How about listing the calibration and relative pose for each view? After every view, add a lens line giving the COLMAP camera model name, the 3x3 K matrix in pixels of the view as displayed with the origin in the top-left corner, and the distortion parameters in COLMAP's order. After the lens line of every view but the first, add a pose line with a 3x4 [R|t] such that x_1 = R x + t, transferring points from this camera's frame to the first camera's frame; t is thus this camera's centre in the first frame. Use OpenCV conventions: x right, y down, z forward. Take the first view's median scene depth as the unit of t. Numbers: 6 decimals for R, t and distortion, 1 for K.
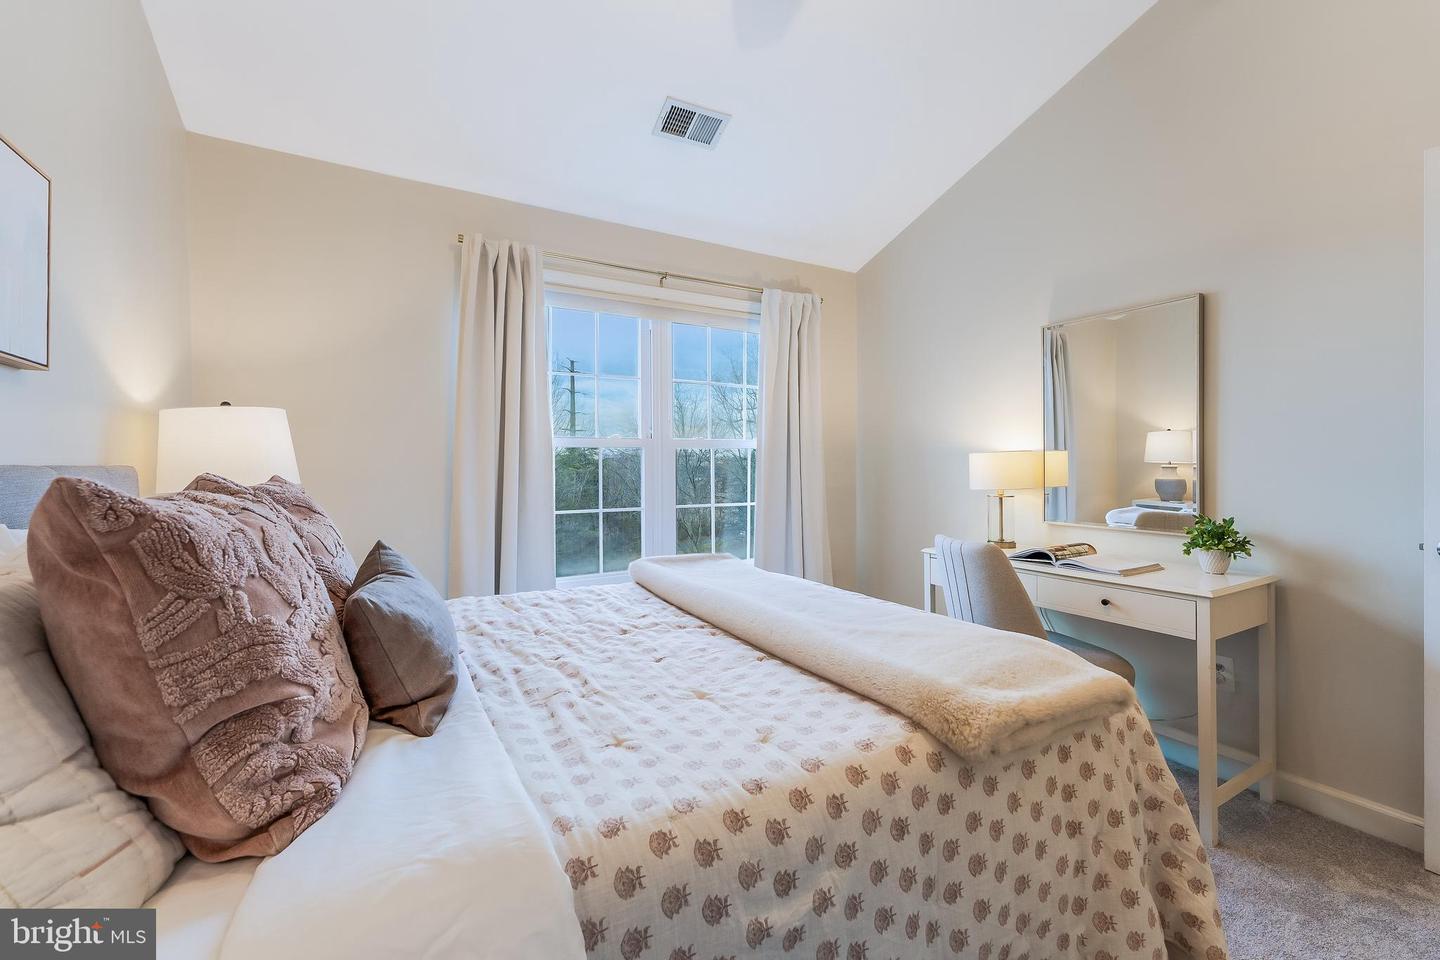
lens RADIAL K [[586.2, 0, 723.0], [0, 586.2, 474.6], [0, 0, 1]] dist [-0.000001, -0.000201]
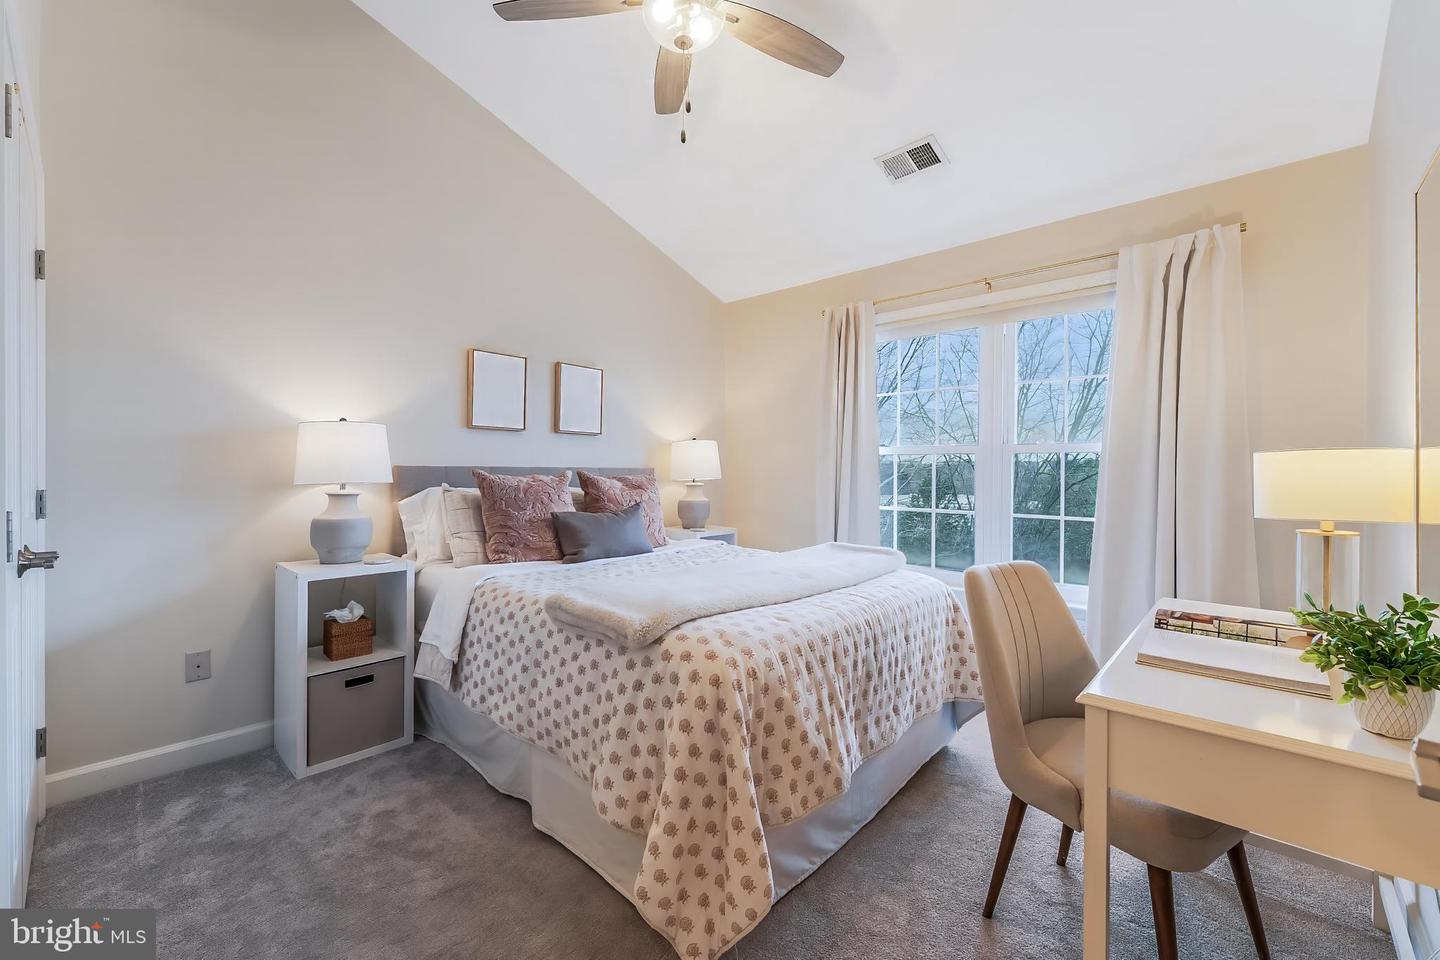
lens RADIAL K [[586.2, 0, 723.0], [0, 586.2, 474.6], [0, 0, 1]] dist [-0.000001, -0.000201]
pose [[0.270459, 0.024074, -0.962431, 0.730144], [-0.019617, 0.999618, 0.019491, -0.021626], [0.962532, 0.013608, 0.270827, 0.296967]]
